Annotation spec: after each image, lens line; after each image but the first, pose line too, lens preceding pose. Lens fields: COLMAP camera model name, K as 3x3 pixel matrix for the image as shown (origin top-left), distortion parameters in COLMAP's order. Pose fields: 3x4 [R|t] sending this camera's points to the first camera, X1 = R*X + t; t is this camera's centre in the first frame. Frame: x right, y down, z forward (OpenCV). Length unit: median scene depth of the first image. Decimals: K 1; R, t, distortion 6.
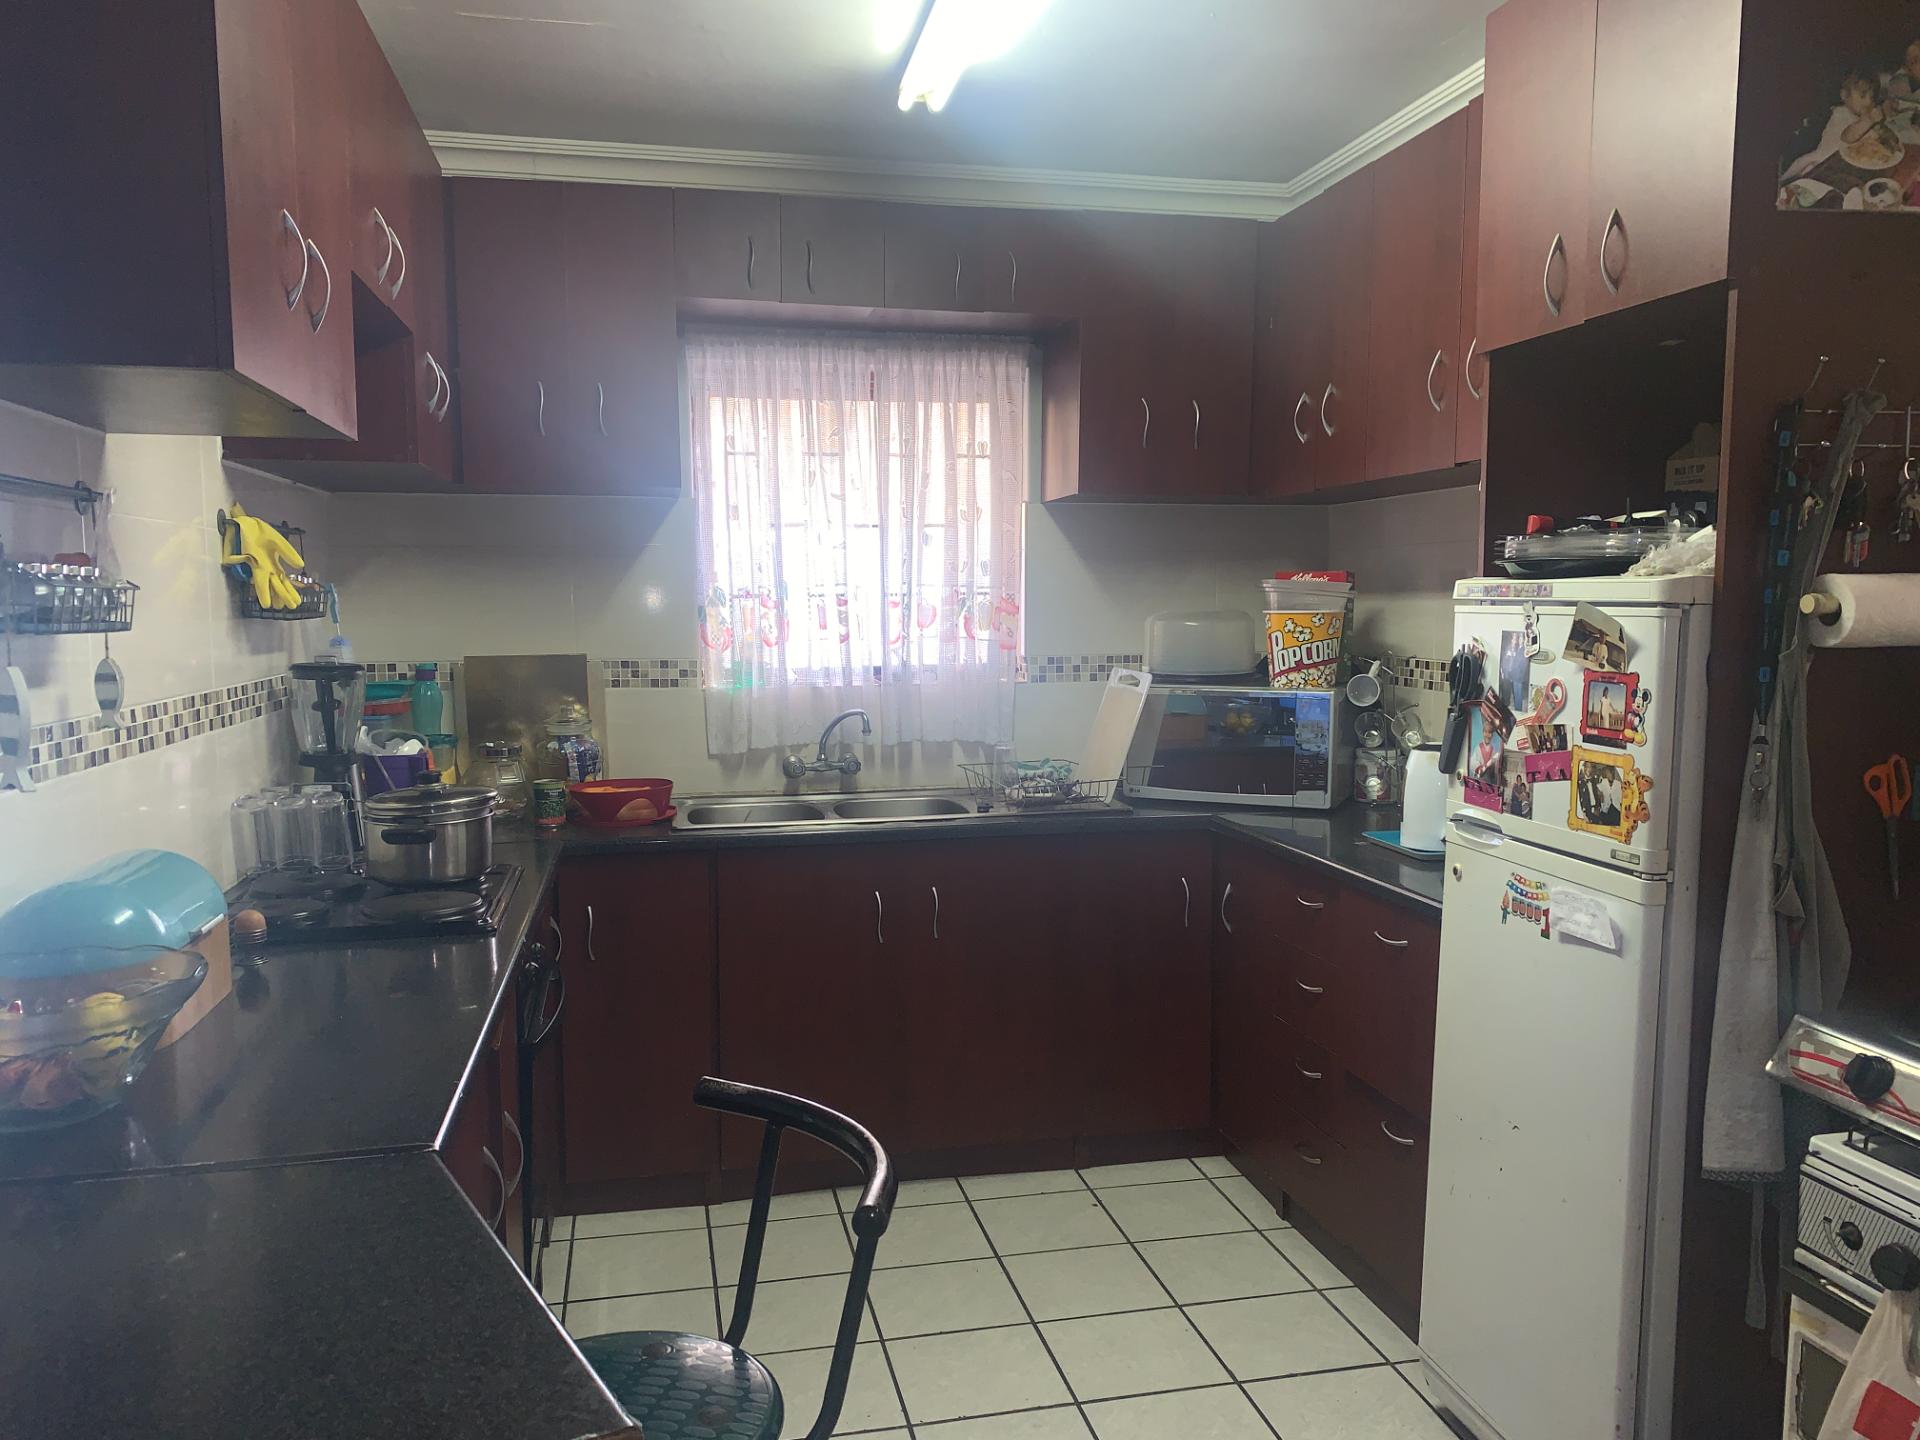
lens RADIAL K [[1455.7, 0, 979.7], [0, 1455.7, 731.4], [0, 0, 1]] dist [0.037197, -0.043646]
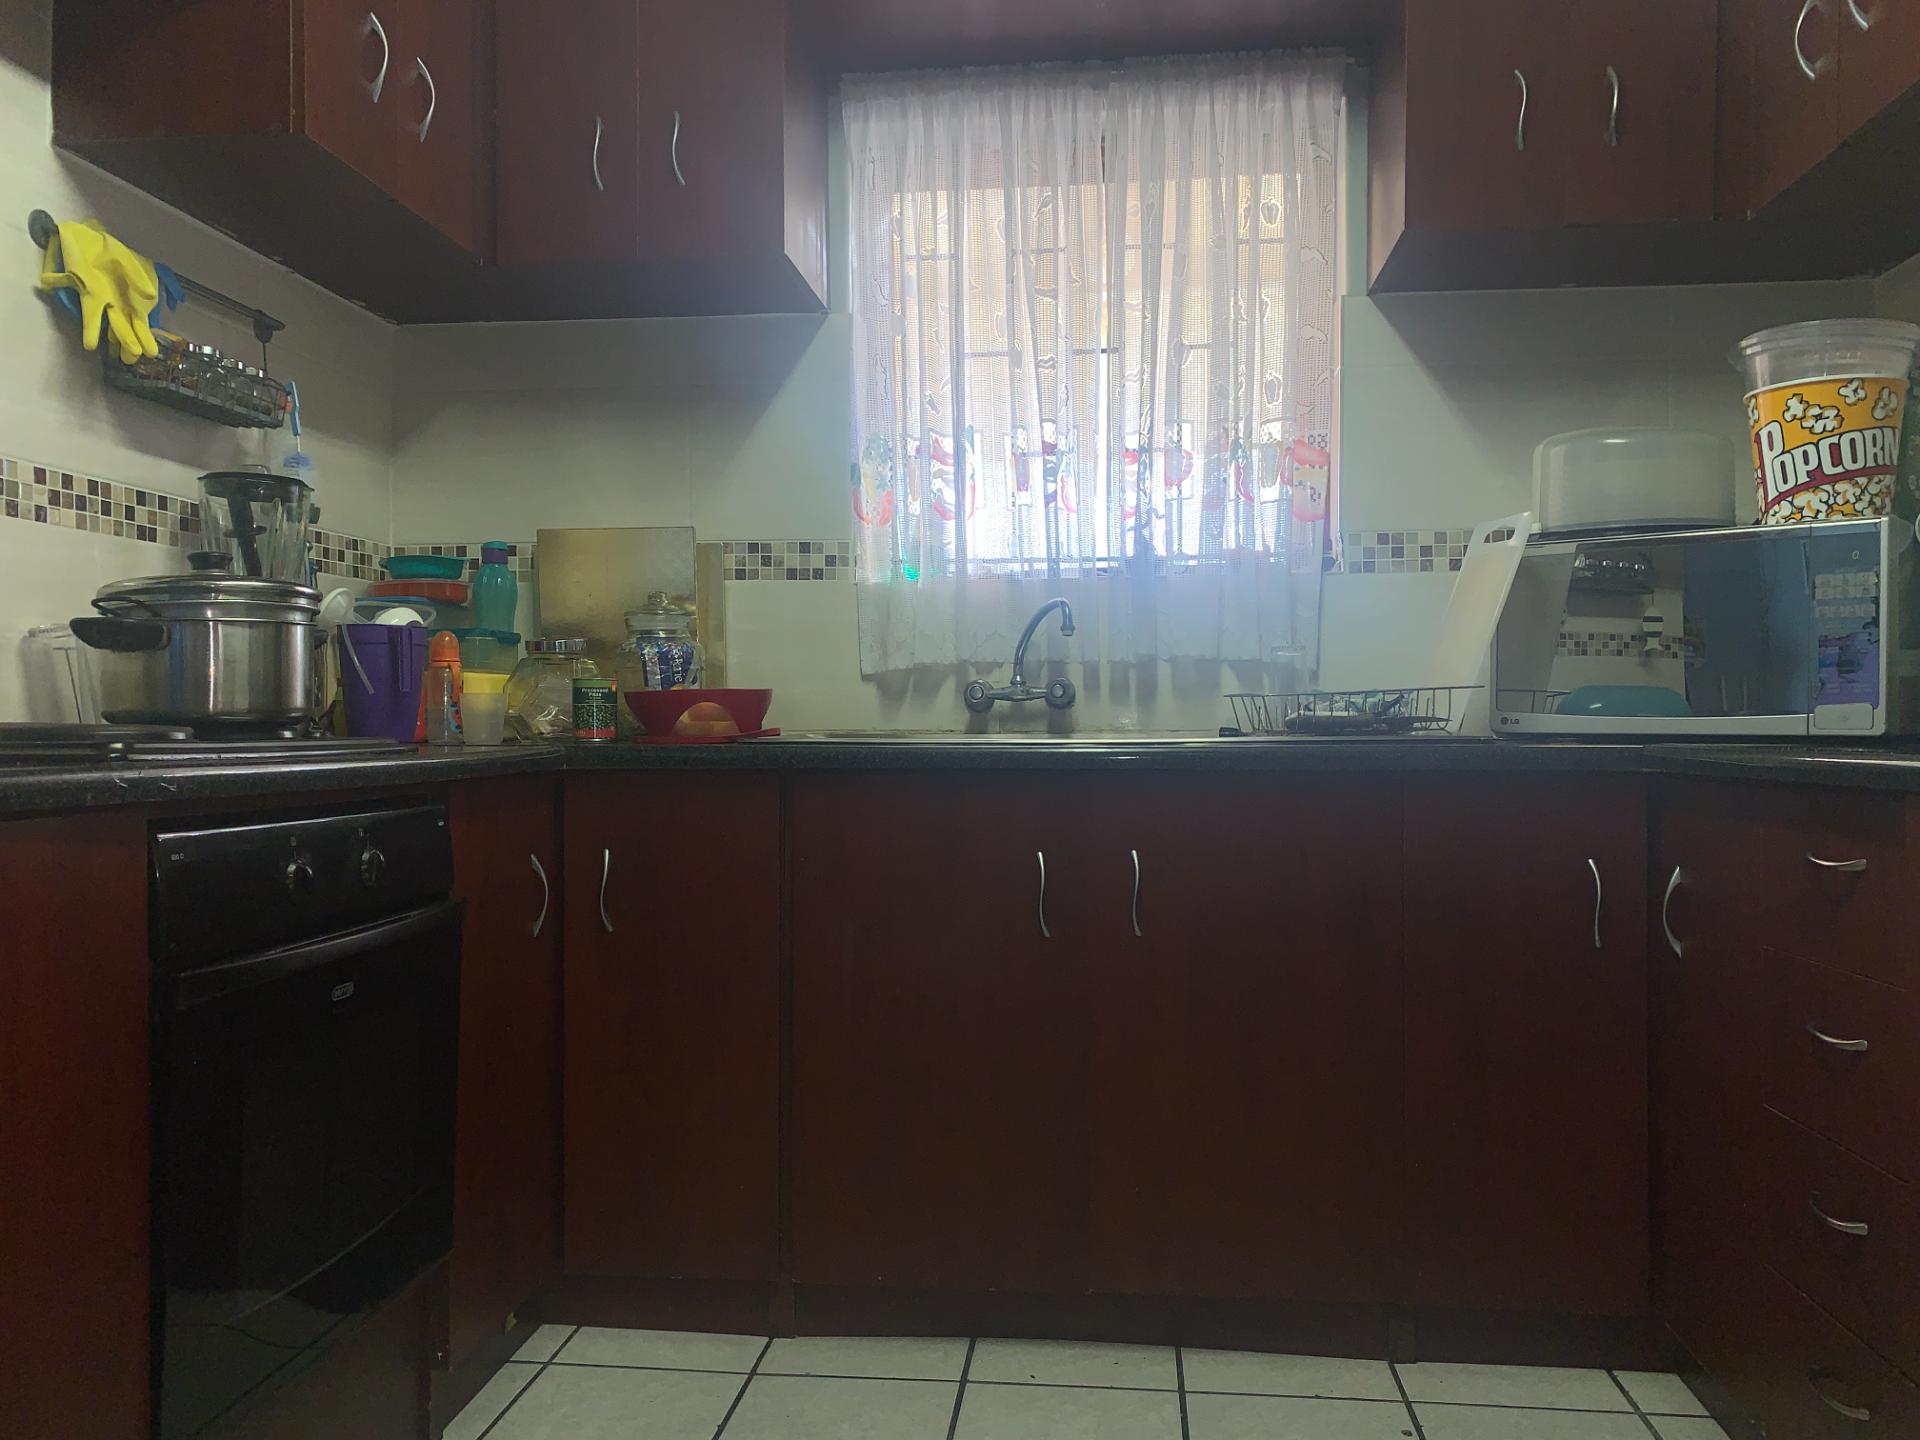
lens RADIAL K [[1484.6, 0, 960.0], [0, 1484.6, 720.0], [0, 0, 1]] dist [0.055435, -0.061863]
pose [[0.948841, 0.001967, -0.315749, 0.120375], [-0.029535, 0.996149, -0.082549, 0.135109], [0.314371, 0.087652, 0.945245, 0.484967]]
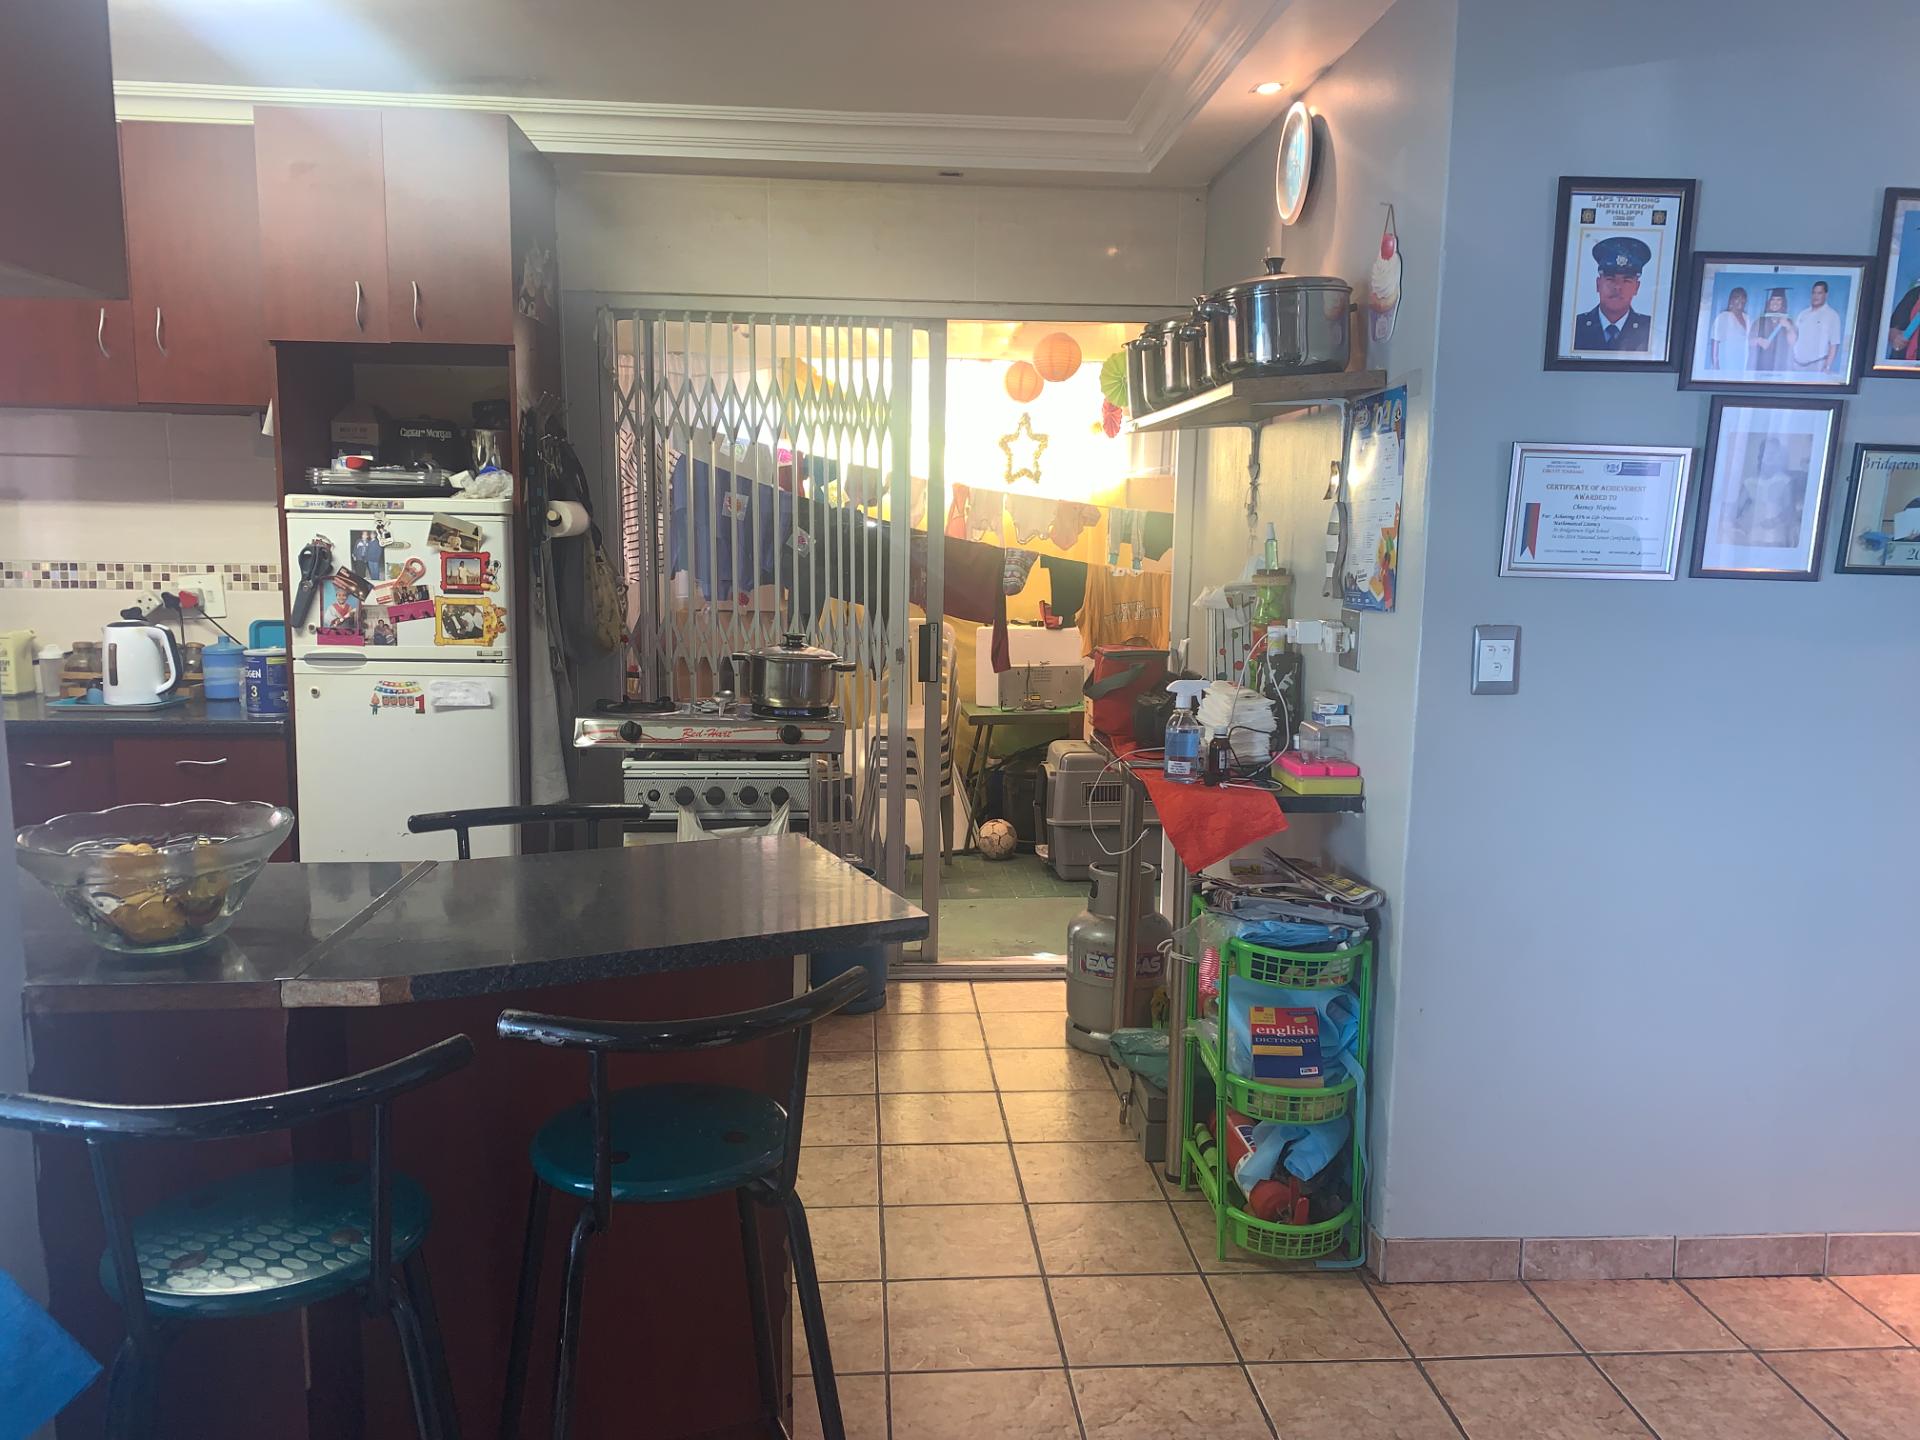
lens RADIAL K [[1430.9, 0, 960.0], [0, 1430.9, 720.0], [0, 0, 1]] dist [0.004515, 0.001658]
pose [[0.145182, -0.129555, 0.980886, -0.913713], [0.075459, 0.989952, 0.119584, -0.001107], [-0.986523, 0.056655, 0.153499, 0.111524]]
